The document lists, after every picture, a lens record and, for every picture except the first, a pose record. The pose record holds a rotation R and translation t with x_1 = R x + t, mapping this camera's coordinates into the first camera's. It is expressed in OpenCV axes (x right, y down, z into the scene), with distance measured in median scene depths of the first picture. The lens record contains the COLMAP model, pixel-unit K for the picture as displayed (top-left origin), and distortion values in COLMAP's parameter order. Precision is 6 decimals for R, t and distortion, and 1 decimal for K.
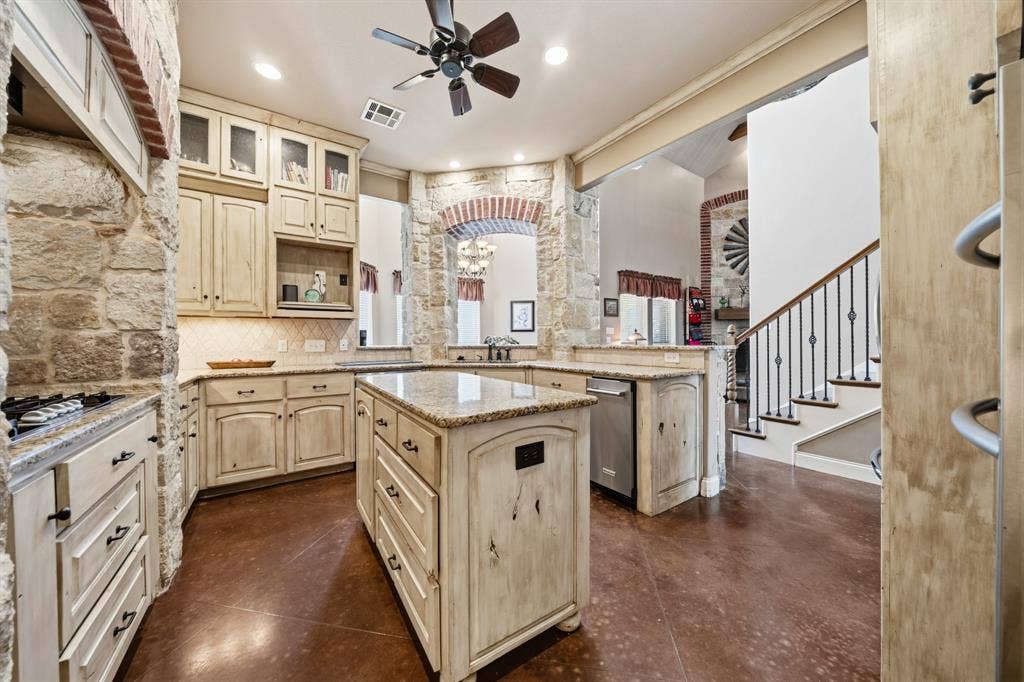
lens RADIAL K [[347.0, 0, 506.1], [0, 347.0, 340.5], [0, 0, 1]] dist [-0.006445, -0.000053]
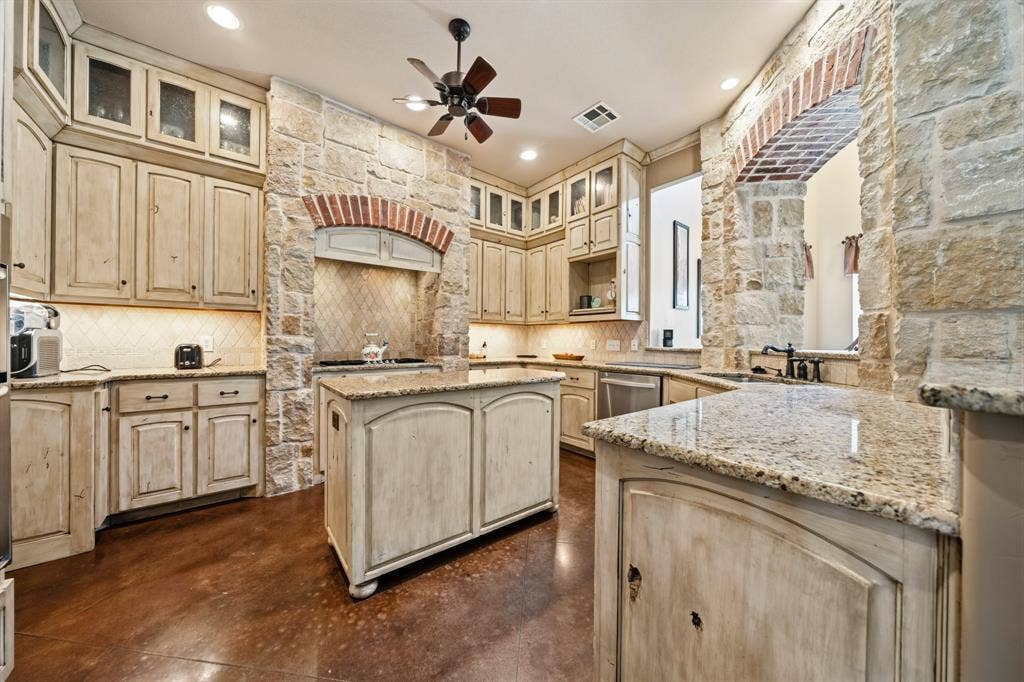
lens RADIAL K [[347.0, 0, 506.1], [0, 347.0, 340.5], [0, 0, 1]] dist [-0.006445, -0.000053]
pose [[0.077784, 0.006199, -0.996951, 0.496059], [-0.009988, 0.999935, 0.005439, -0.002609], [0.996920, 0.009534, 0.077841, 0.513601]]
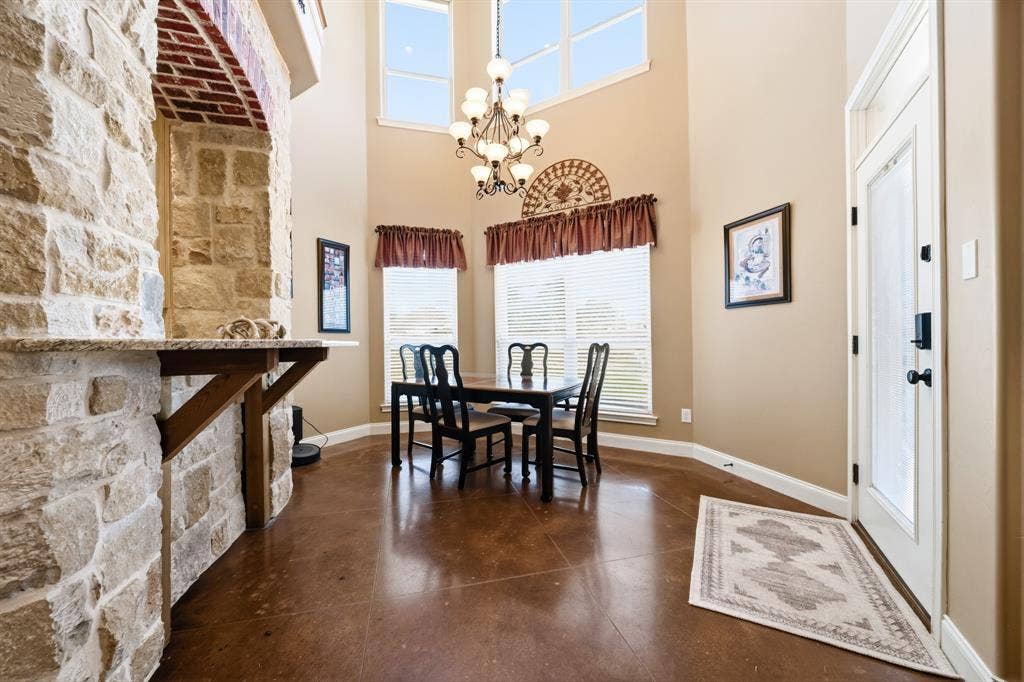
lens RADIAL K [[347.0, 0, 506.1], [0, 347.0, 340.5], [0, 0, 1]] dist [-0.006445, -0.000053]
pose [[0.422942, 0.006087, -0.906136, 0.522976], [0.006921, 0.999927, 0.009948, 0.010467], [0.906130, -0.010478, 0.422869, 1.287381]]
